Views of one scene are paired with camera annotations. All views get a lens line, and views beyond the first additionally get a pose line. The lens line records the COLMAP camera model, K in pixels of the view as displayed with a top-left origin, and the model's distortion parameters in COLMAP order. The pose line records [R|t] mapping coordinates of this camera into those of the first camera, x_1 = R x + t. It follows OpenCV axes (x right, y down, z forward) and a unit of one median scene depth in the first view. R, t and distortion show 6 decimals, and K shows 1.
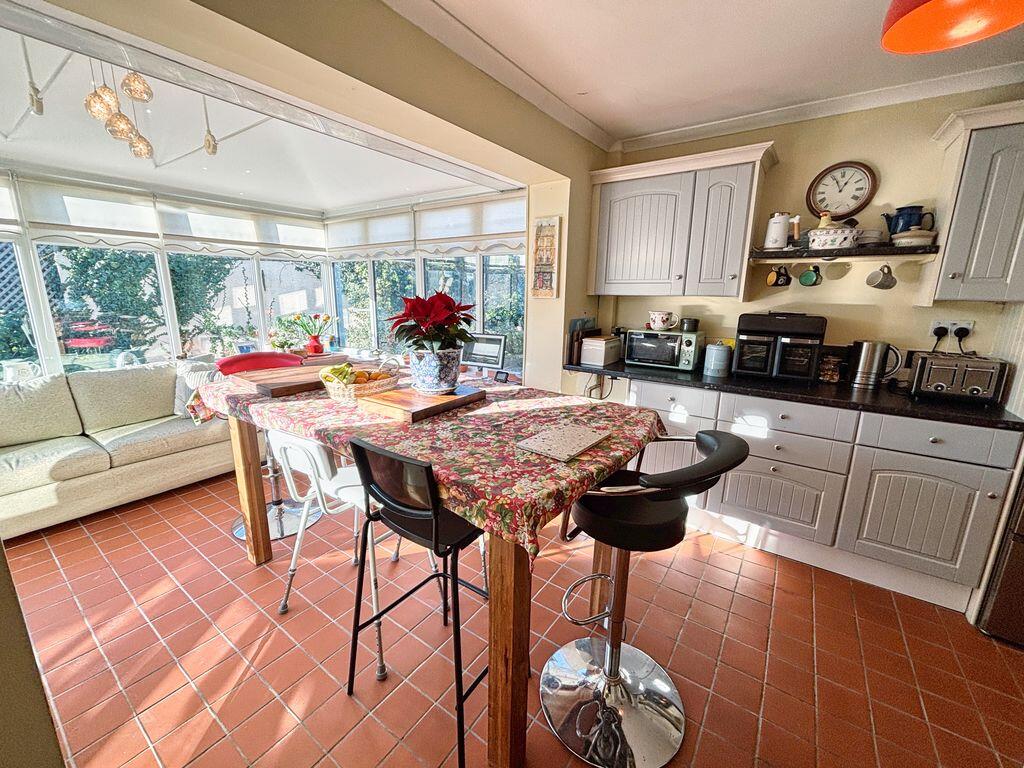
lens RADIAL K [[414.7, 0, 505.2], [0, 414.7, 382.4], [0, 0, 1]] dist [0.002791, -0.000281]
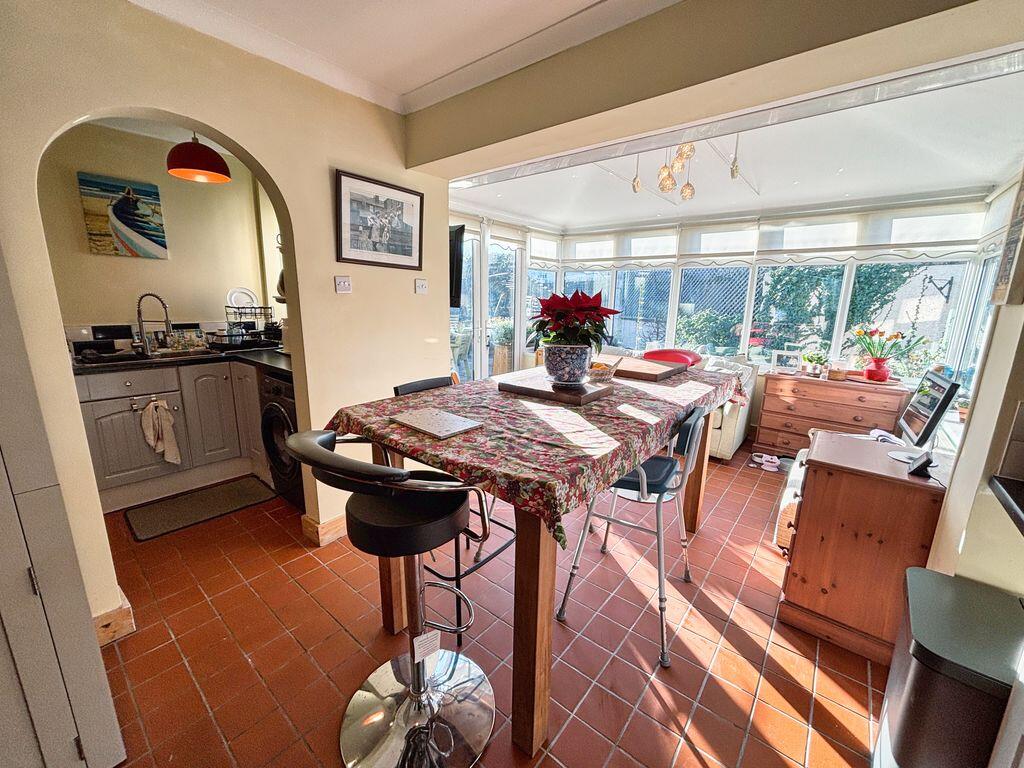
lens RADIAL K [[414.7, 0, 517.3], [0, 414.7, 383.4], [0, 0, 1]] dist [0.002791, -0.000281]
pose [[-0.050912, 0.194338, -0.979612, 0.928602], [-0.231995, 0.951751, 0.200868, -0.176137], [0.971384, 0.237492, -0.003370, 0.943780]]
